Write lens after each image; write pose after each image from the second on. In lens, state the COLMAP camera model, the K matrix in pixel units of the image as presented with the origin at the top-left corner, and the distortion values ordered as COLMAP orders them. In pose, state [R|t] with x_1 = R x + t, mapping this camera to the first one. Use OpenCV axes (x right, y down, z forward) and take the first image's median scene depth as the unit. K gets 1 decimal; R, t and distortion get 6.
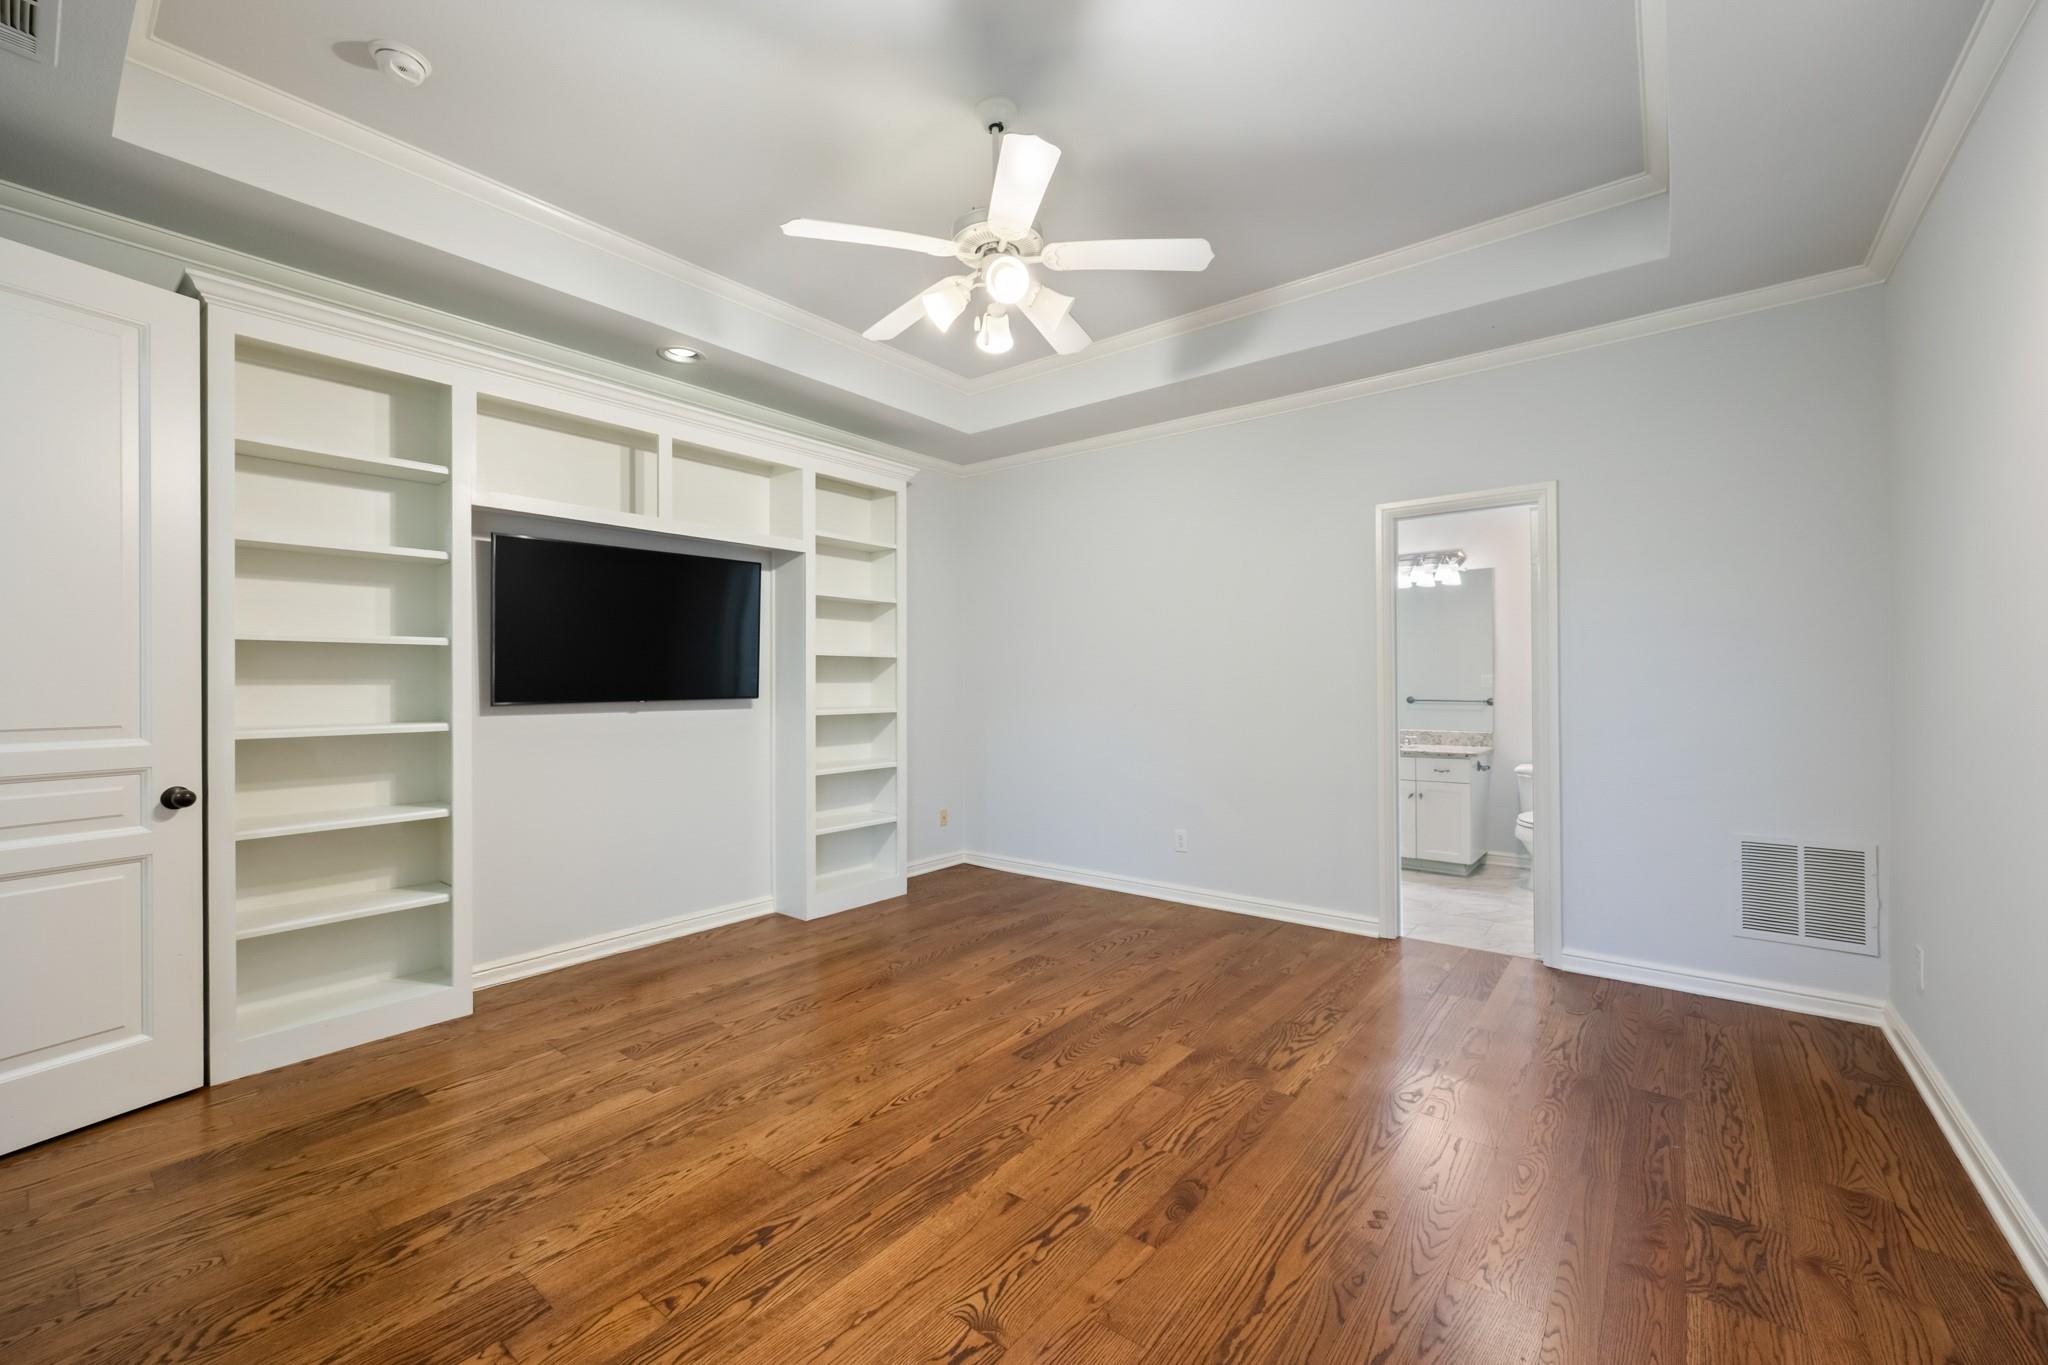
lens RADIAL K [[808.9, 0, 1036.2], [0, 808.9, 685.0], [0, 0, 1]] dist [0.000871, 0.000793]
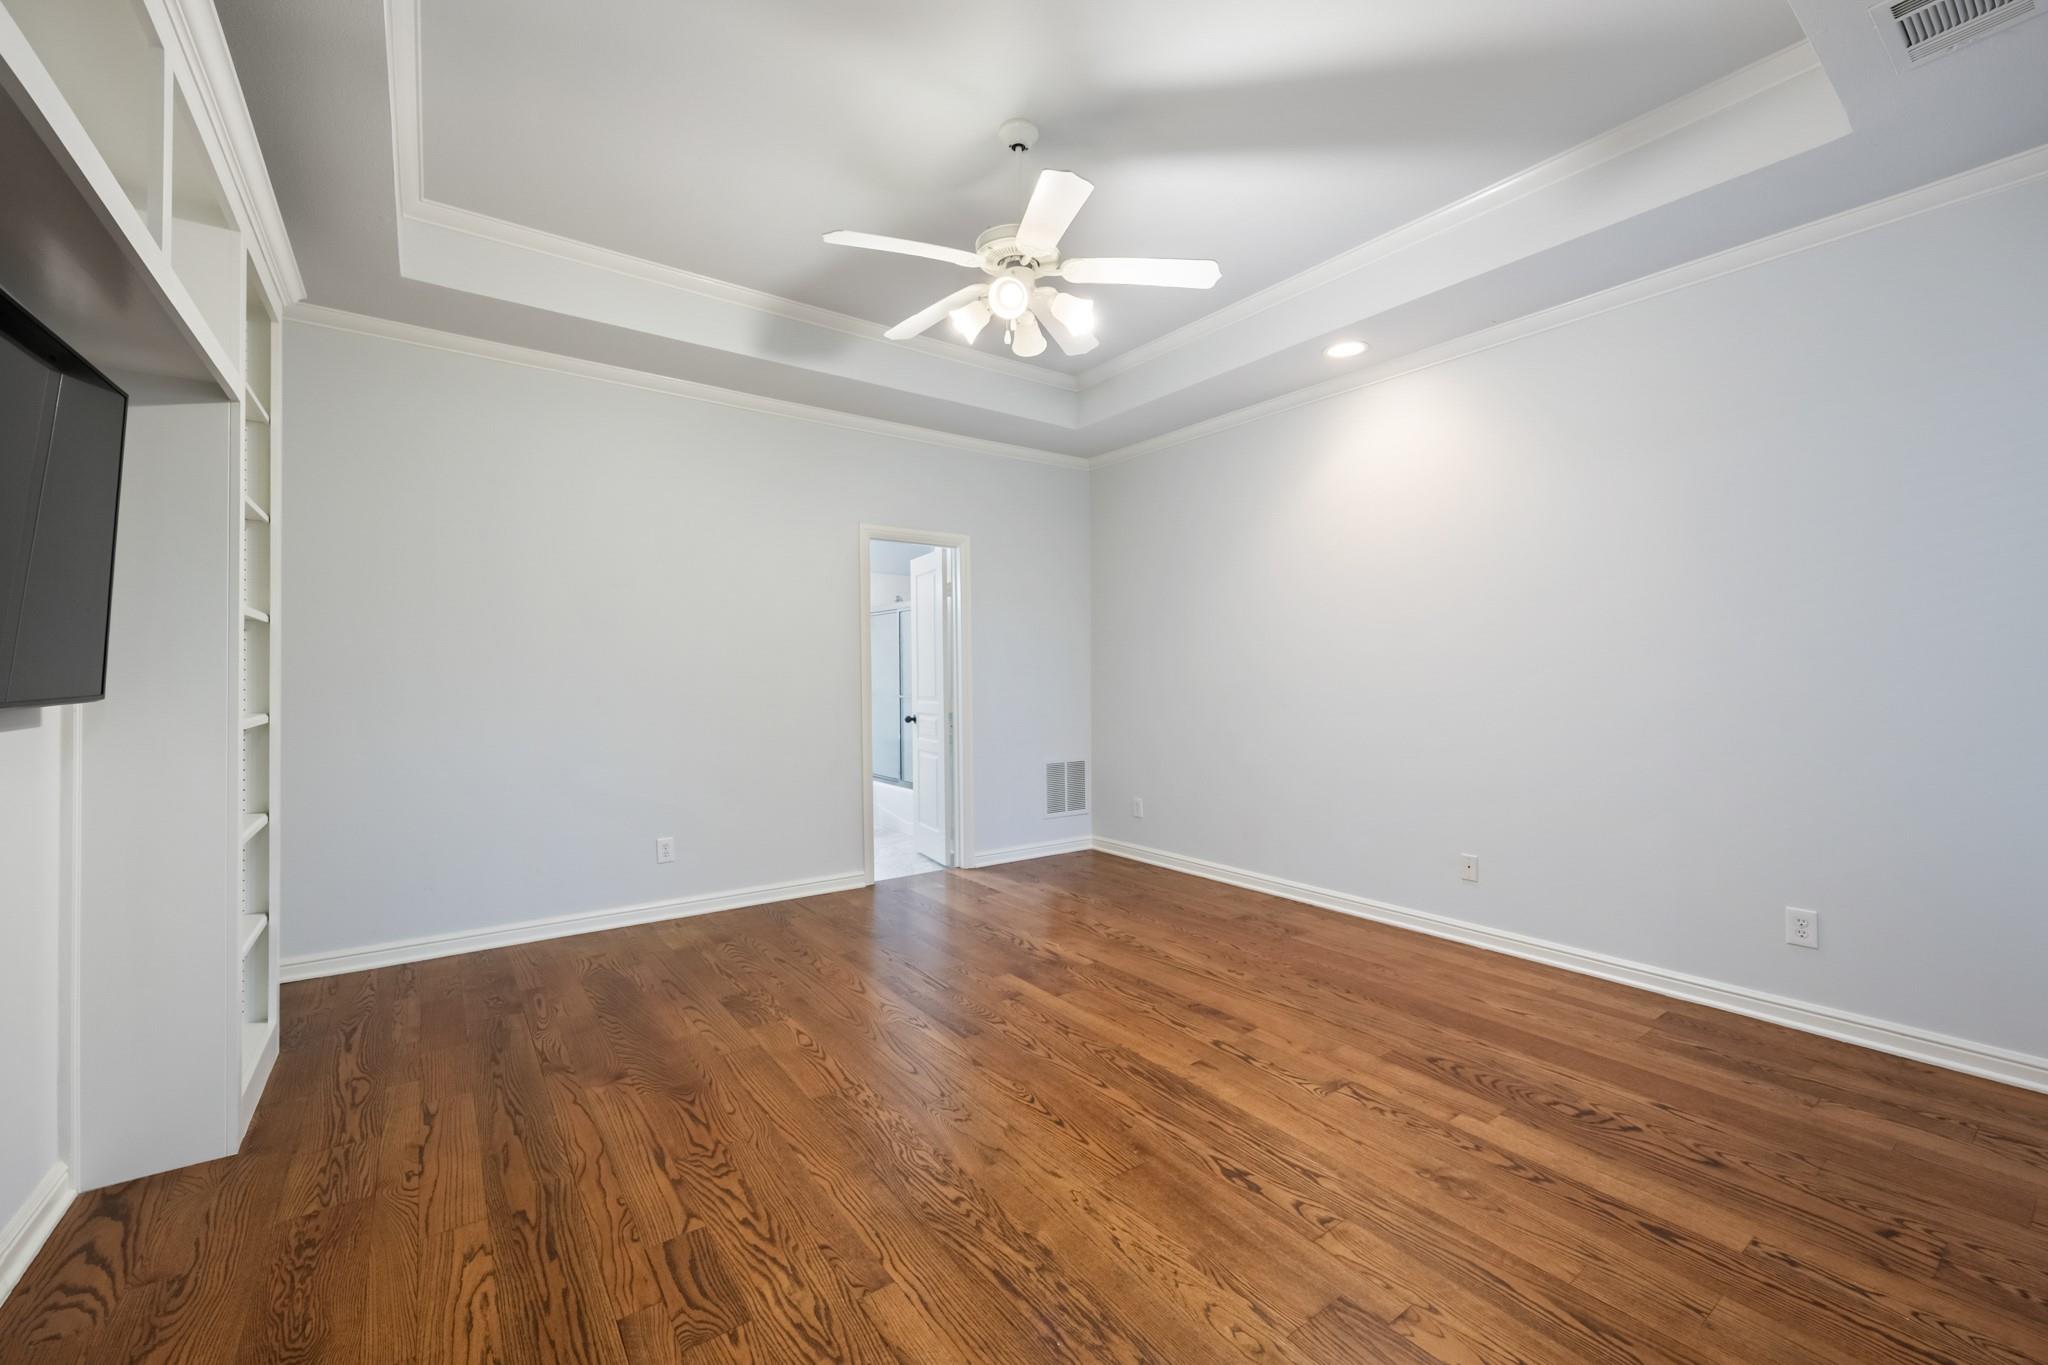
lens RADIAL K [[808.9, 0, 1029.8], [0, 808.9, 673.0], [0, 0, 1]] dist [0.000871, 0.000793]
pose [[0.287375, 0.006925, 0.957793, -0.980669], [0.002126, 0.999967, -0.007868, 0.011415], [-0.957816, 0.004297, 0.287350, 0.638164]]
